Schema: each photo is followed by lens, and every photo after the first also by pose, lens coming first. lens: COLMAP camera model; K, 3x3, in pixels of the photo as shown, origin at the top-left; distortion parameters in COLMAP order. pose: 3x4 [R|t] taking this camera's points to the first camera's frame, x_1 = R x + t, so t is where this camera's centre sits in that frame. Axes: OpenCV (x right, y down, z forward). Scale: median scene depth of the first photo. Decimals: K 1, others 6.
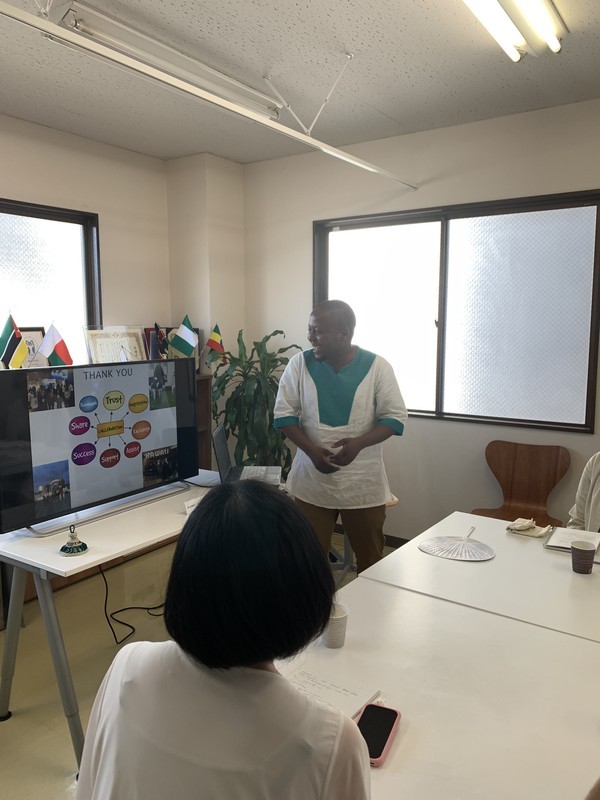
lens RADIAL K [[605.4, 0, 301.5], [0, 605.4, 389.5], [0, 0, 1]] dist [0.050940, -0.060916]
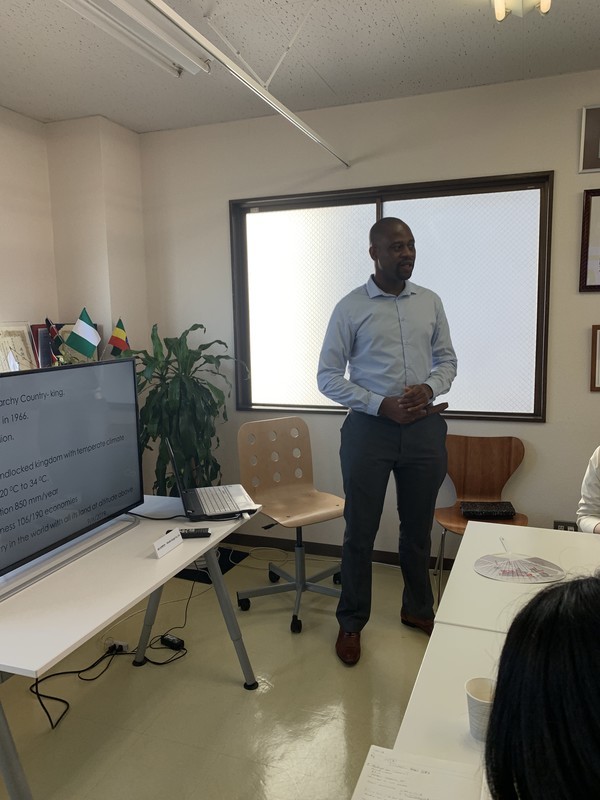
lens RADIAL K [[605.4, 0, 295.7], [0, 605.4, 387.0], [0, 0, 1]] dist [0.050940, -0.060916]
pose [[0.970165, -0.045442, 0.238147, -0.115421], [0.044903, 0.998962, 0.007689, -0.007756], [-0.238249, 0.003234, 0.971199, 0.119273]]
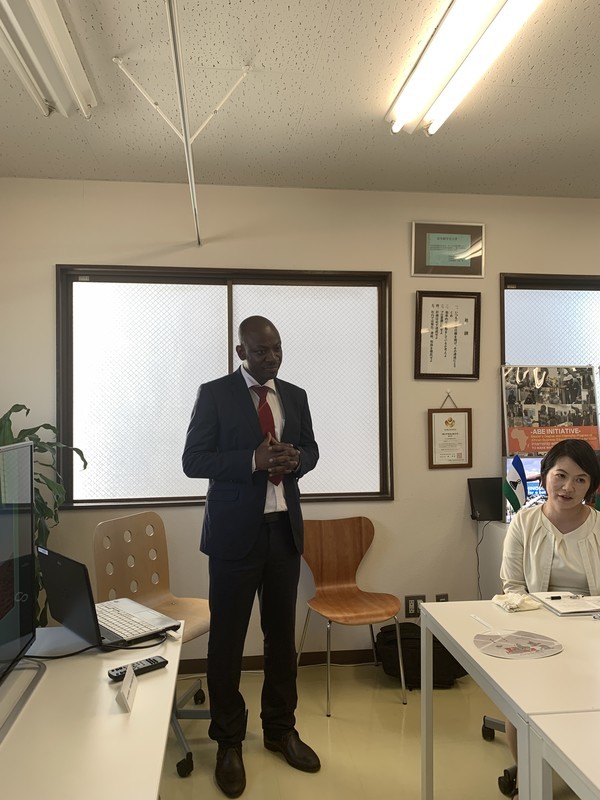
lens RADIAL K [[605.4, 0, 295.7], [0, 605.4, 394.0], [0, 0, 1]] dist [0.050940, -0.060916]
pose [[0.759523, 0.005567, 0.650457, -0.262999], [0.078848, 0.991802, -0.100557, -0.012805], [-0.645684, 0.127663, 0.752857, 0.251790]]
